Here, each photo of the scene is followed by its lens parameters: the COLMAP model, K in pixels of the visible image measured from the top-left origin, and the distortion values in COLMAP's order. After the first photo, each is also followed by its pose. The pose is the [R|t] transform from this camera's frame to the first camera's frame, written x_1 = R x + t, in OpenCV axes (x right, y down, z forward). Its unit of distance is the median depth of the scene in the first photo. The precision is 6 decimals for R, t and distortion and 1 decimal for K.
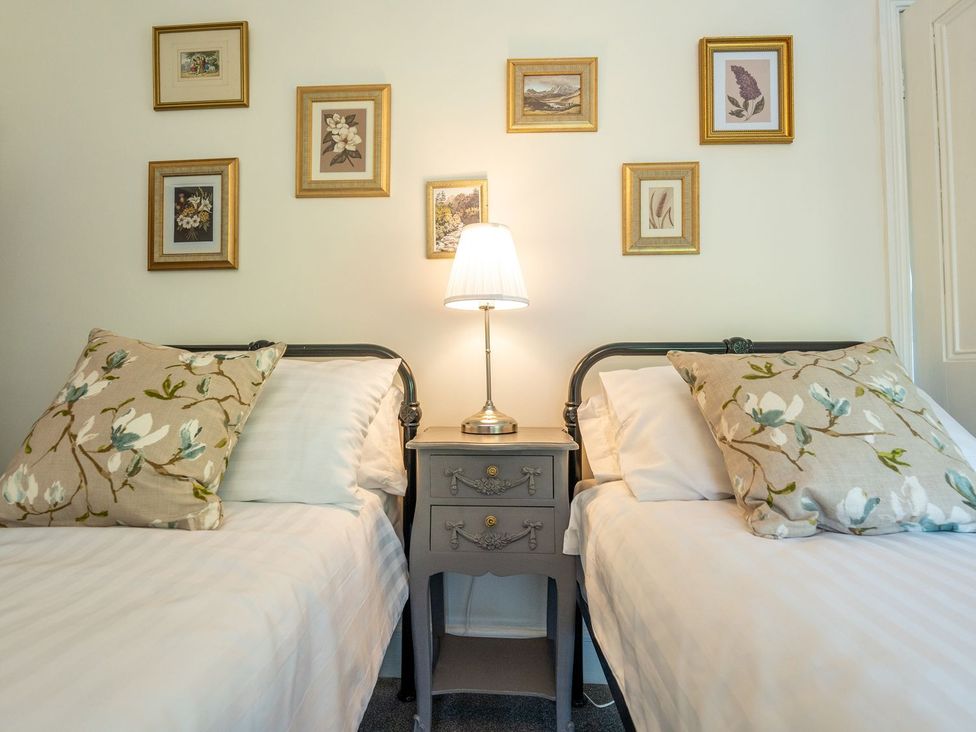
lens RADIAL K [[477.4, 0, 468.0], [0, 477.4, 362.7], [0, 0, 1]] dist [-0.008883, -0.000522]
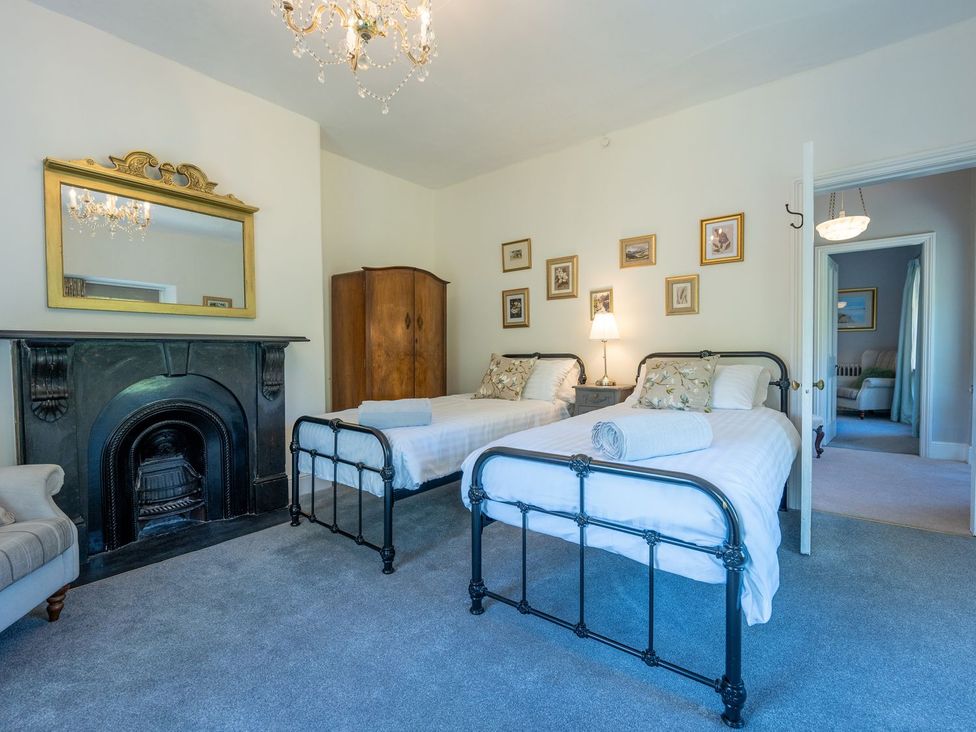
lens RADIAL K [[451.2, 0, 490.4], [0, 451.2, 365.7], [0, 0, 1]] dist [-0.008872, -0.001473]
pose [[0.820954, 0.006882, -0.570953, 0.907878], [0.029017, 0.998133, 0.053754, -0.120446], [0.570257, -0.060697, 0.819221, -1.422811]]
